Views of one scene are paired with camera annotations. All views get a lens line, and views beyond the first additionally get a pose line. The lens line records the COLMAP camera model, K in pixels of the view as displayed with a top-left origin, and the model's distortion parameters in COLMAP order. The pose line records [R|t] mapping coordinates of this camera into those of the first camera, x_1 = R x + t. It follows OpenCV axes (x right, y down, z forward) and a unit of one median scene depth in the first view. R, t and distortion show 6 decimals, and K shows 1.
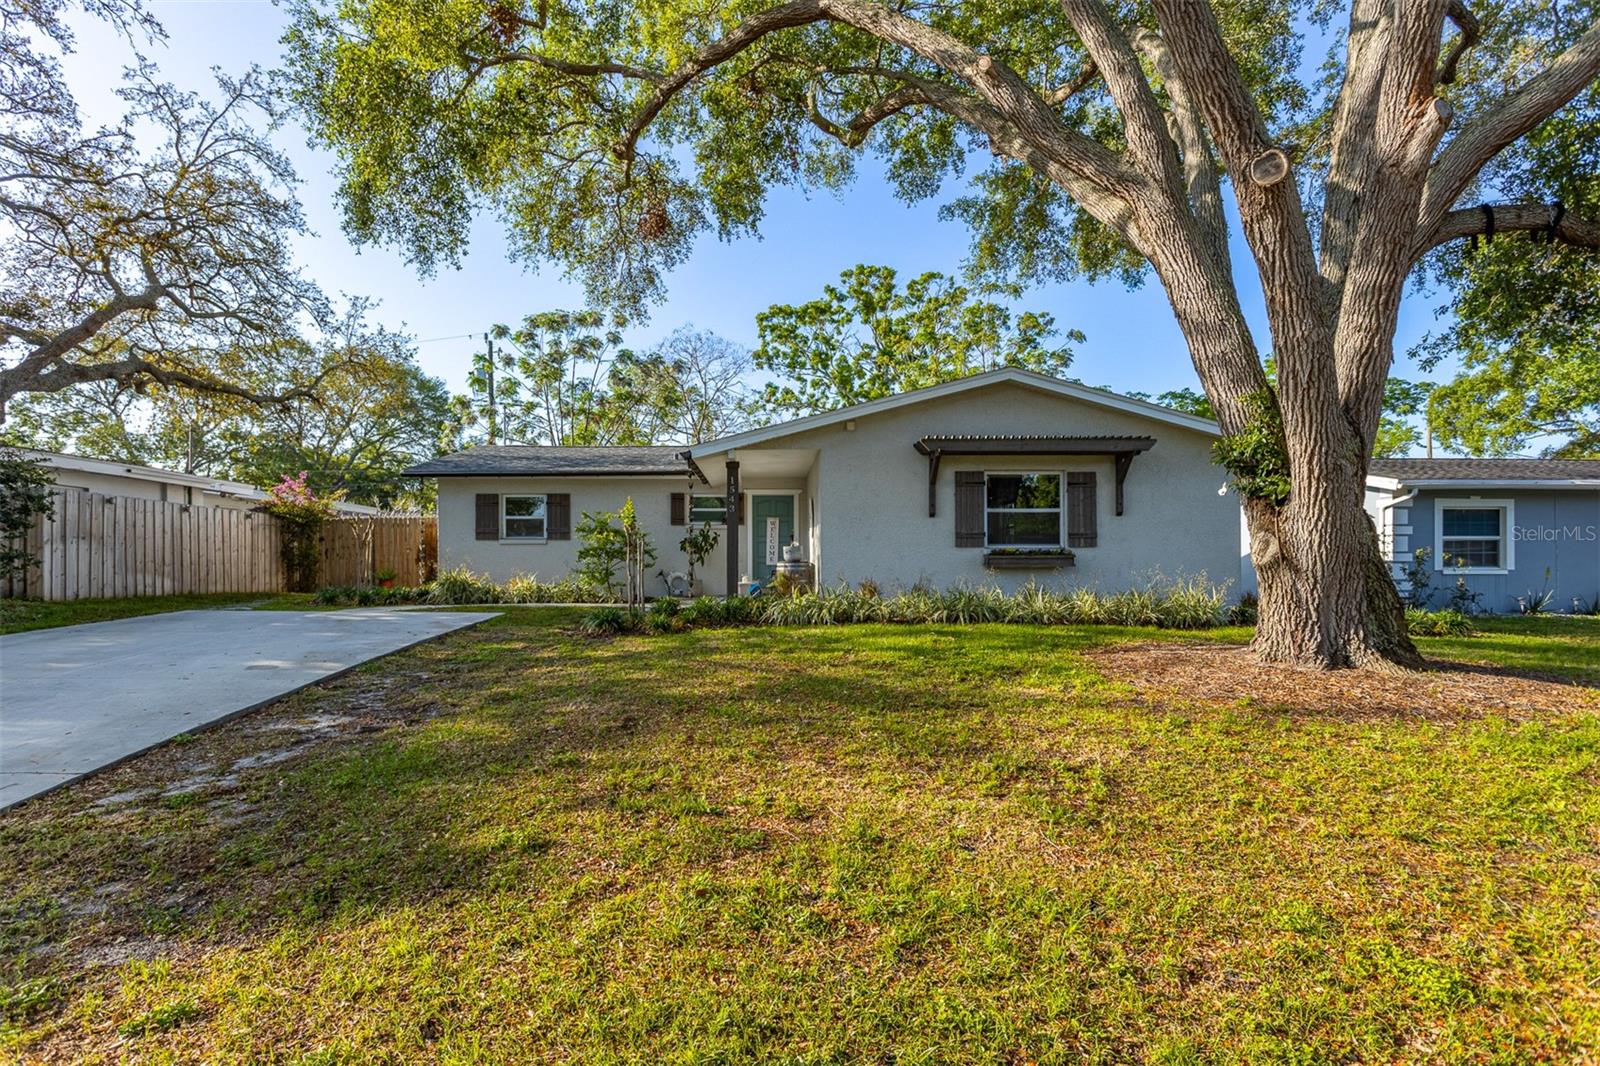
lens RADIAL K [[840.3, 0, 805.5], [0, 840.3, 538.7], [0, 0, 1]] dist [-0.004121, -0.000080]
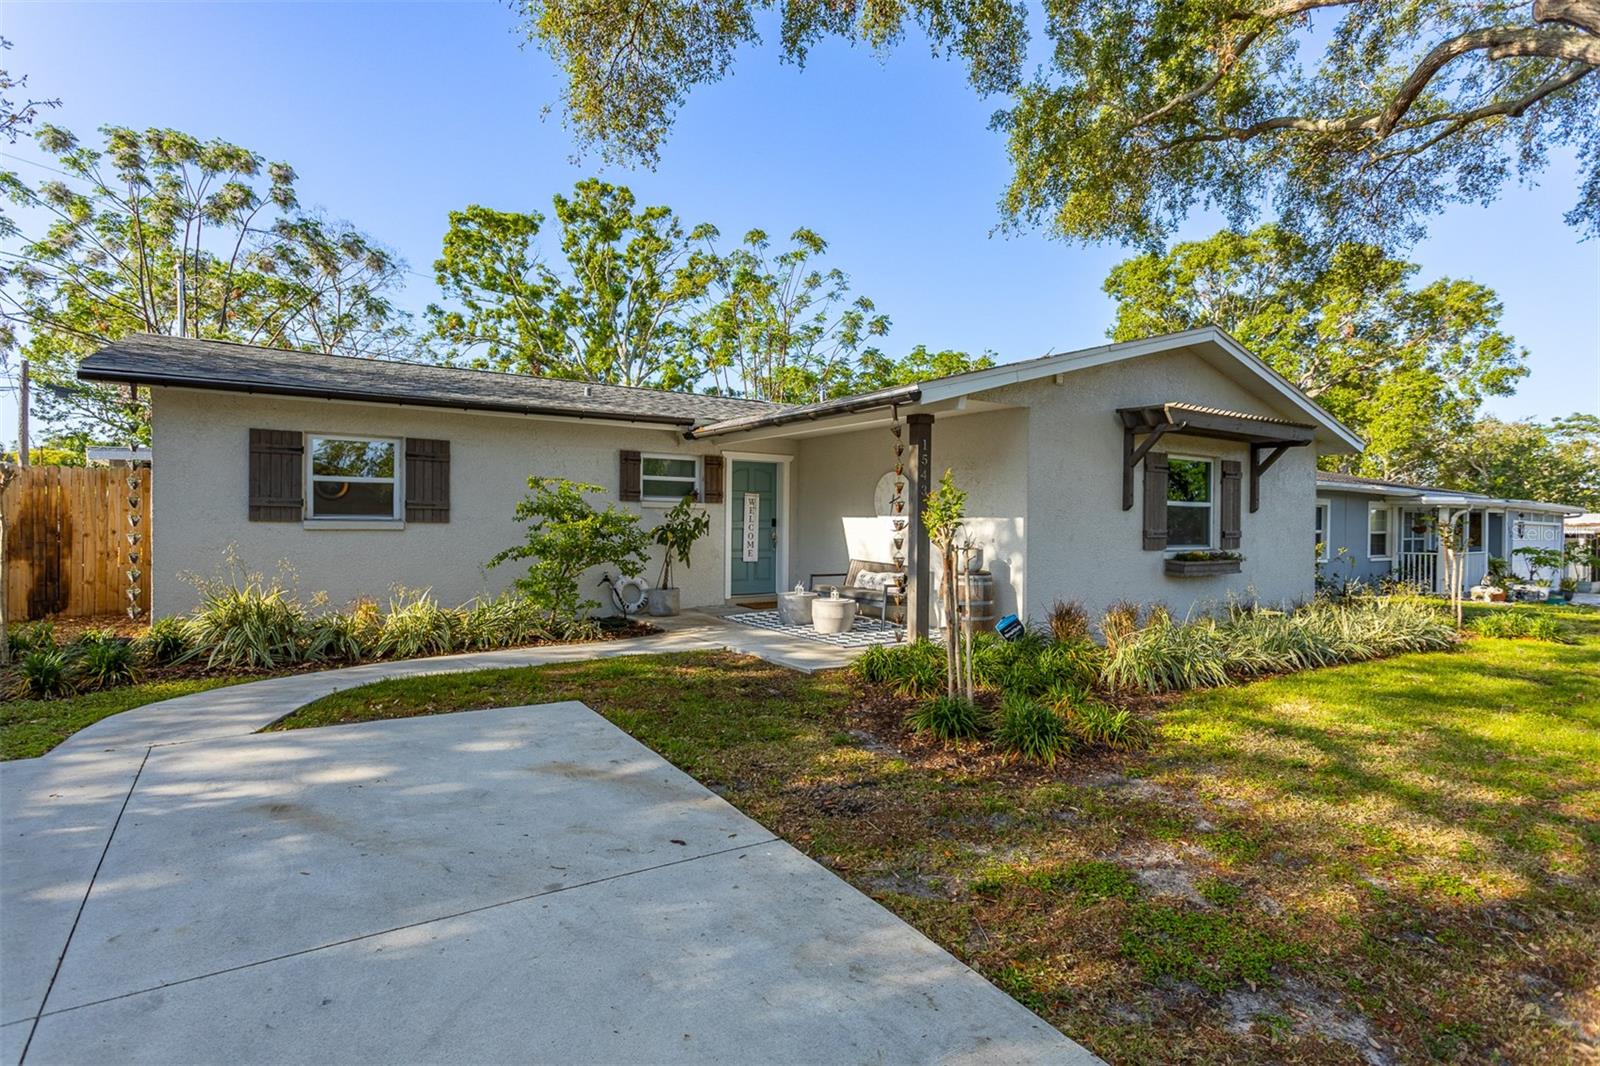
lens RADIAL K [[789.9, 0, 806.6], [0, 789.9, 526.8], [0, 0, 1]] dist [-0.022990, 0.019629]
pose [[0.841347, 0.008571, 0.540427, -0.364850], [-0.029792, 0.999090, 0.030536, -0.019328], [-0.539674, -0.041792, 0.840836, 0.426969]]
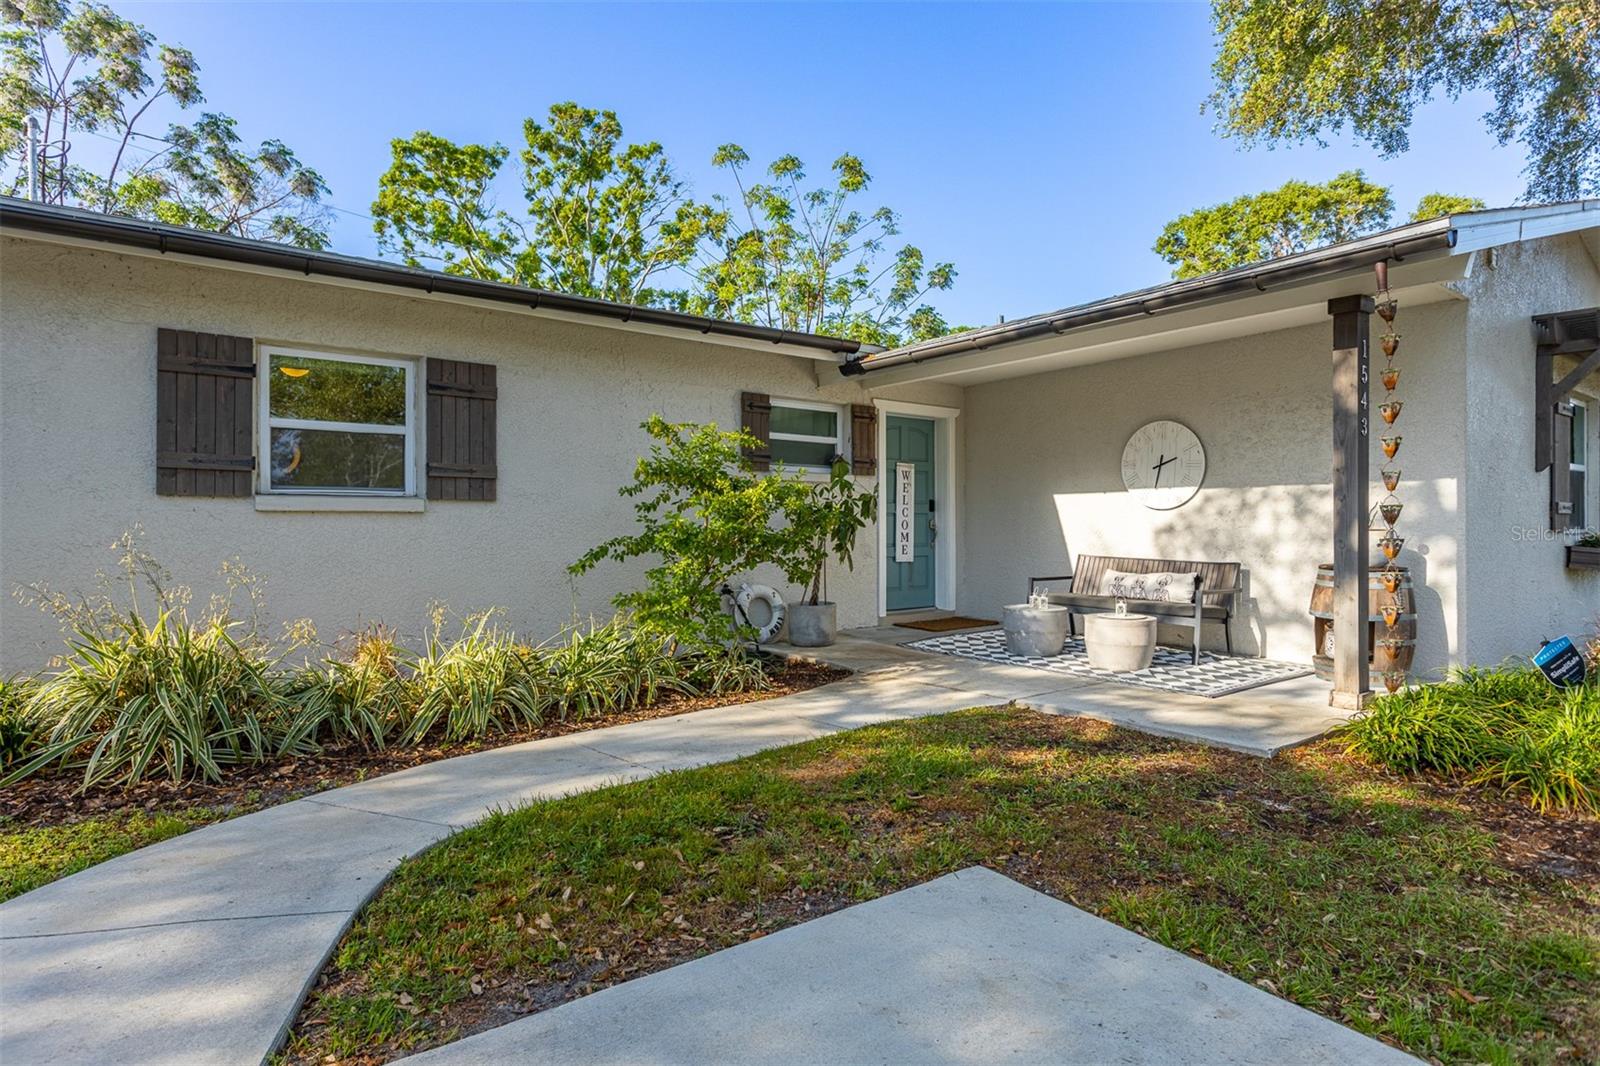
lens RADIAL K [[854.2, 0, 801.2], [0, 854.2, 523.7], [0, 0, 1]] dist [-0.001524, 0.002223]
pose [[0.813112, 0.004427, 0.582091, -0.382839], [-0.017484, 0.999706, 0.016820, 0.002393], [-0.581845, -0.023854, 0.812950, 0.645726]]
